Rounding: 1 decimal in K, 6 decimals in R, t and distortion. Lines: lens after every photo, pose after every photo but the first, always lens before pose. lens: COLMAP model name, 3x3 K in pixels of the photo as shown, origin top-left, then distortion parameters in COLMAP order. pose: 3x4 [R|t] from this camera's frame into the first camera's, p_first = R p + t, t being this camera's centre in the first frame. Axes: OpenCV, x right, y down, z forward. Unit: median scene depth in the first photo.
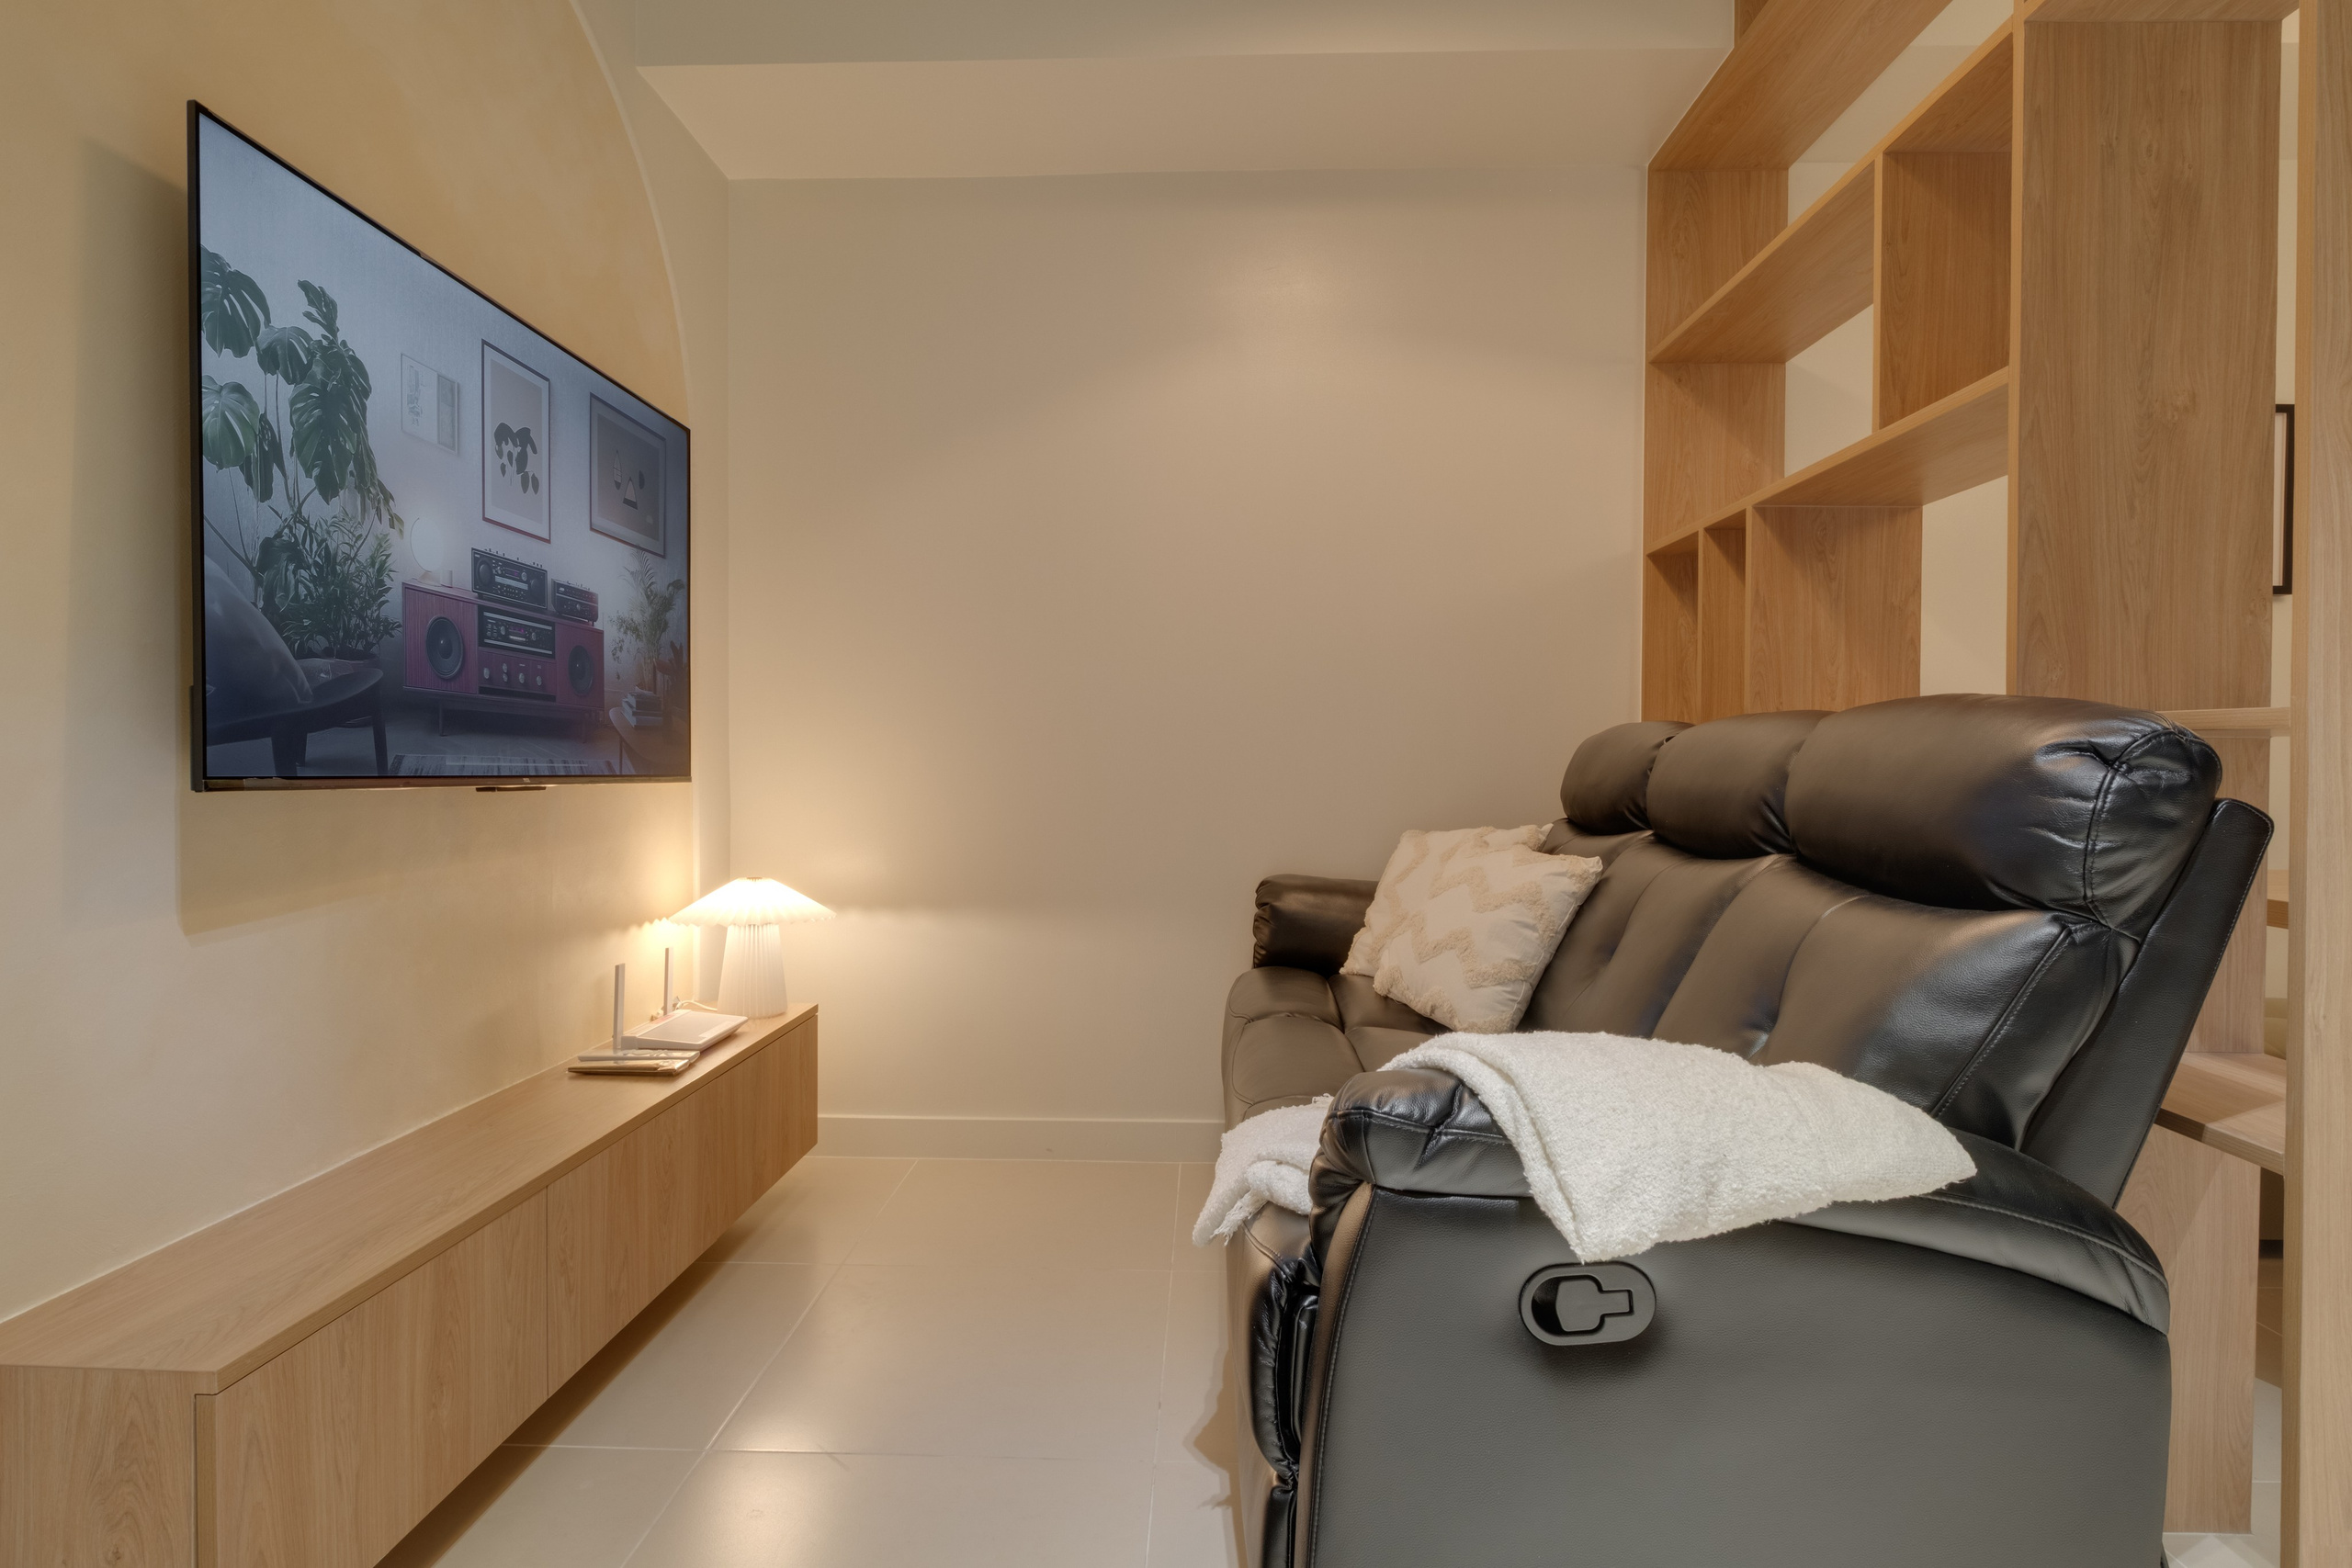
lens RADIAL K [[1251.3, 0, 1186.2], [0, 1251.3, 765.3], [0, 0, 1]] dist [-0.000963, -0.001060]
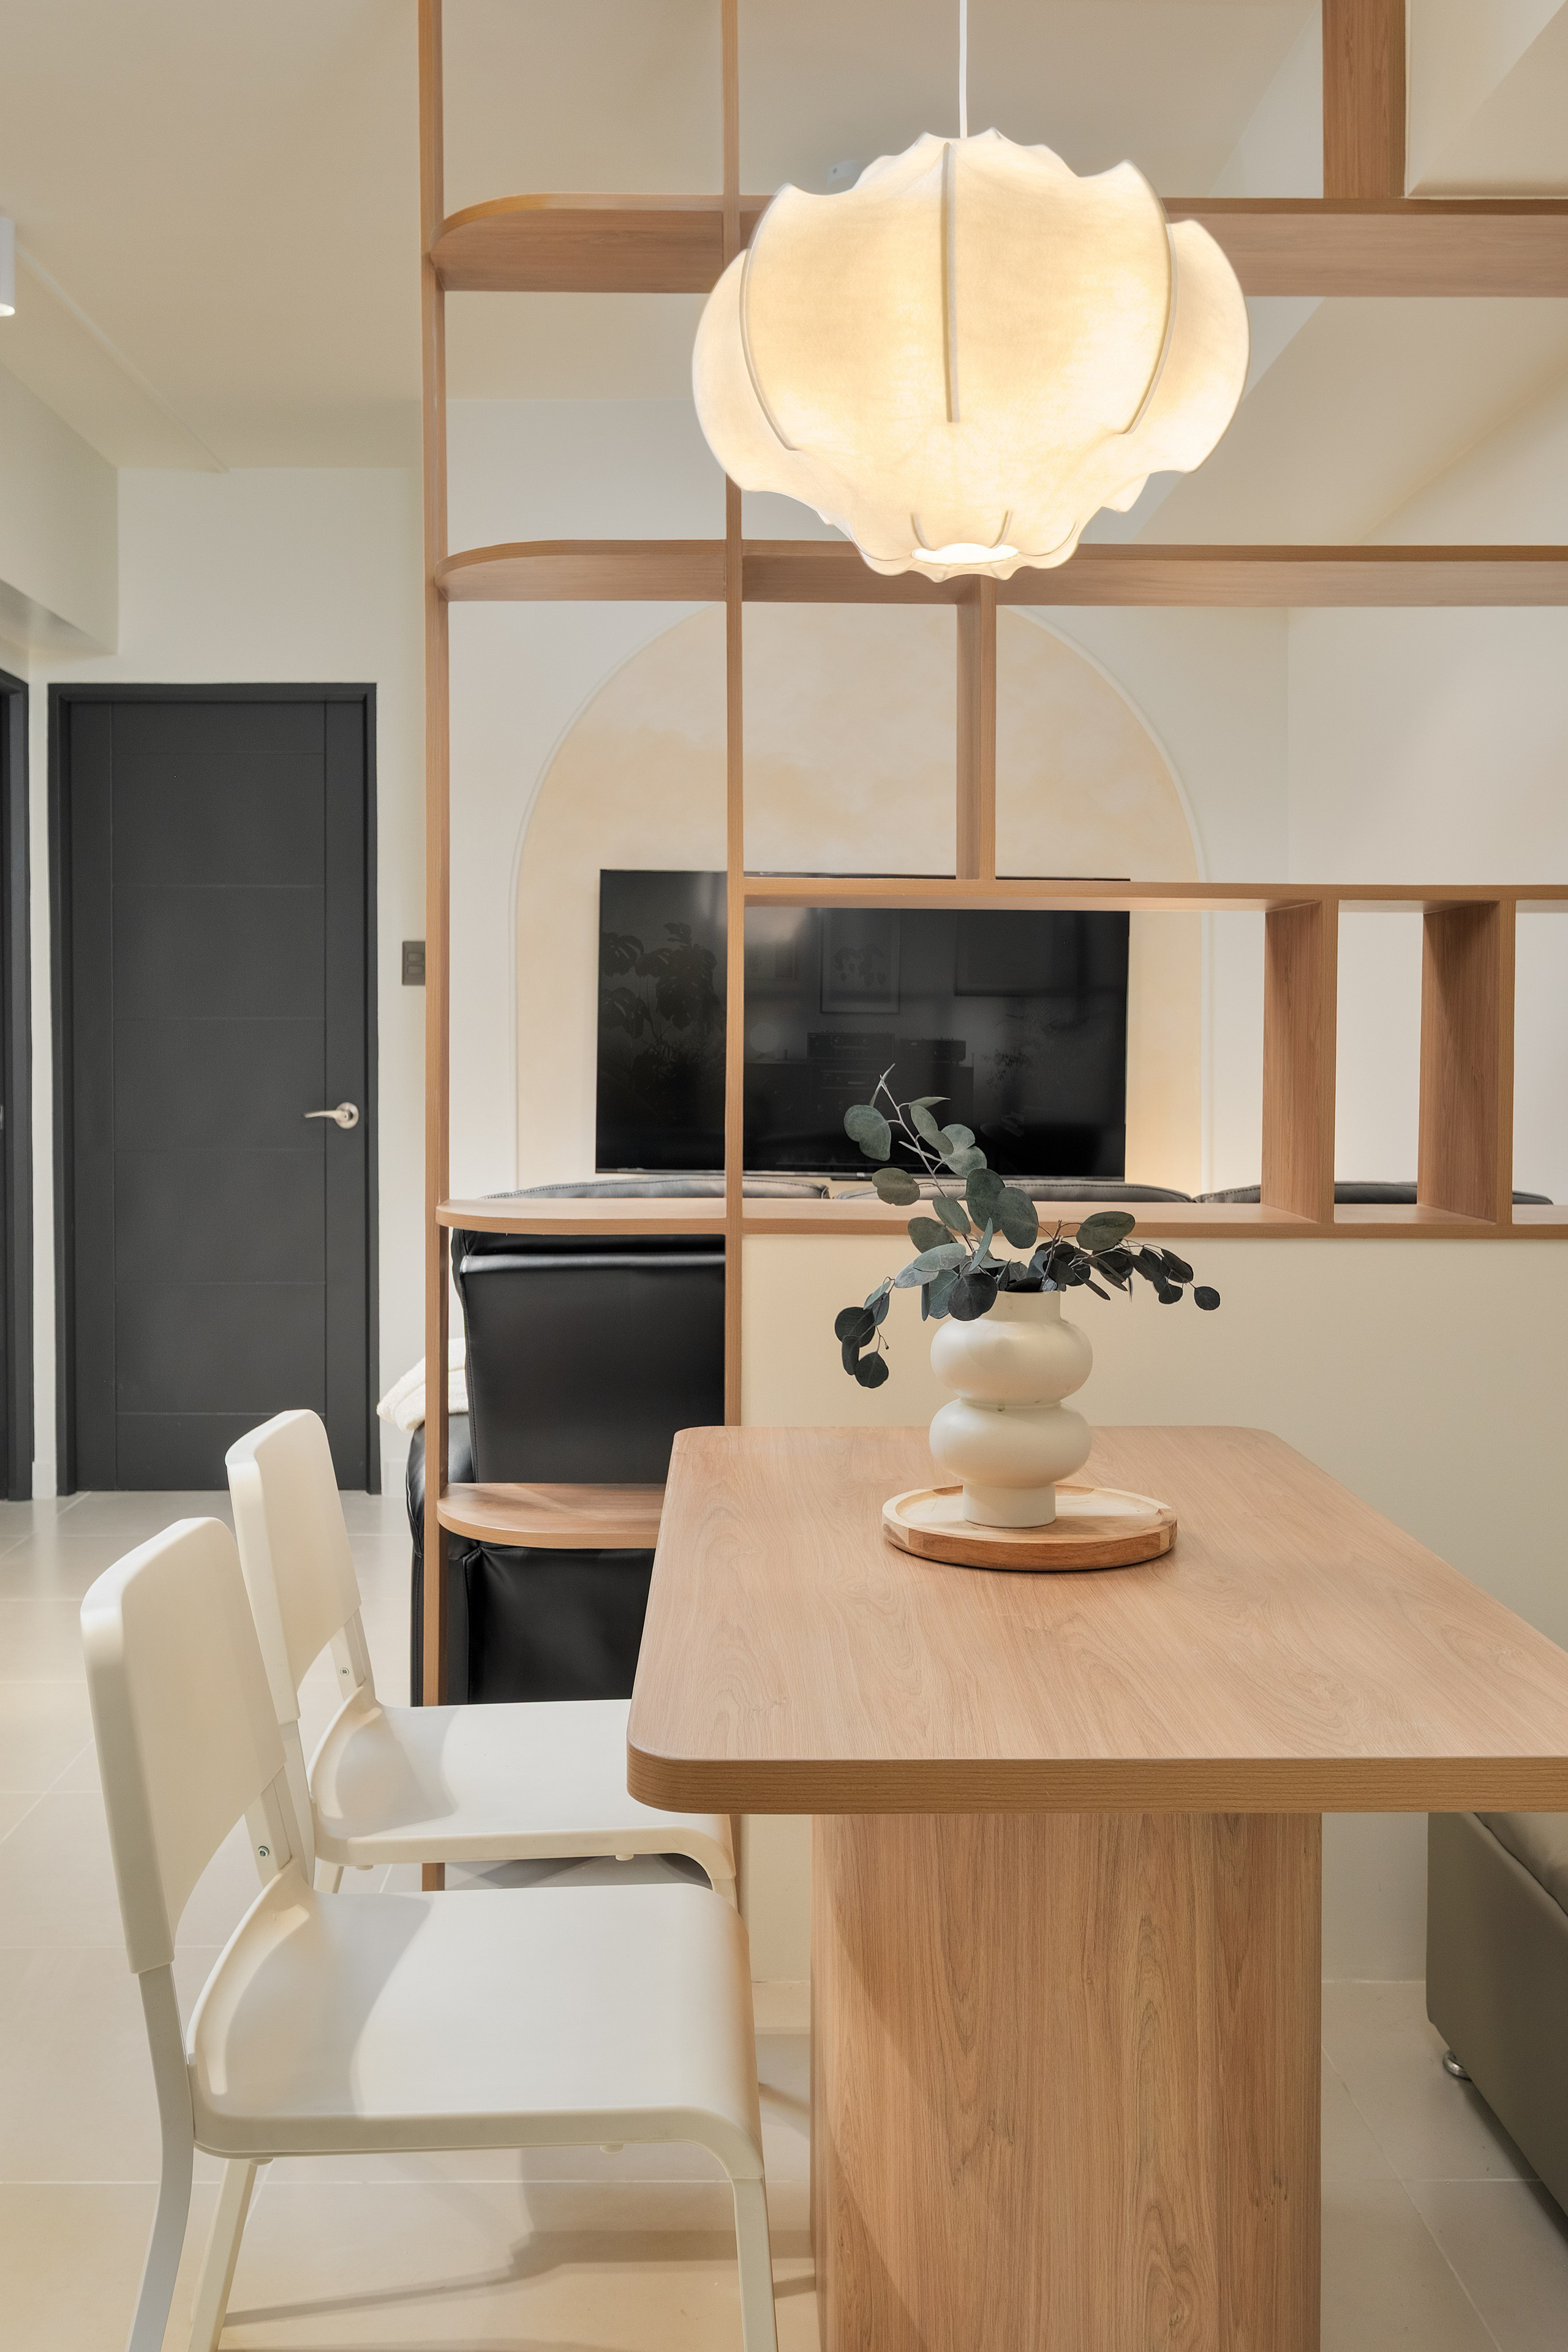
lens RADIAL K [[2150.0, 0, 727.9], [0, 2150.0, 1092.3], [0, 0, 1]] dist [0.003752, 0.000000]
pose [[0.040697, 0.021669, -0.998937, 2.505892], [-0.012599, 0.999696, 0.021172, -0.170182], [0.999092, 0.011724, 0.040958, 0.862778]]
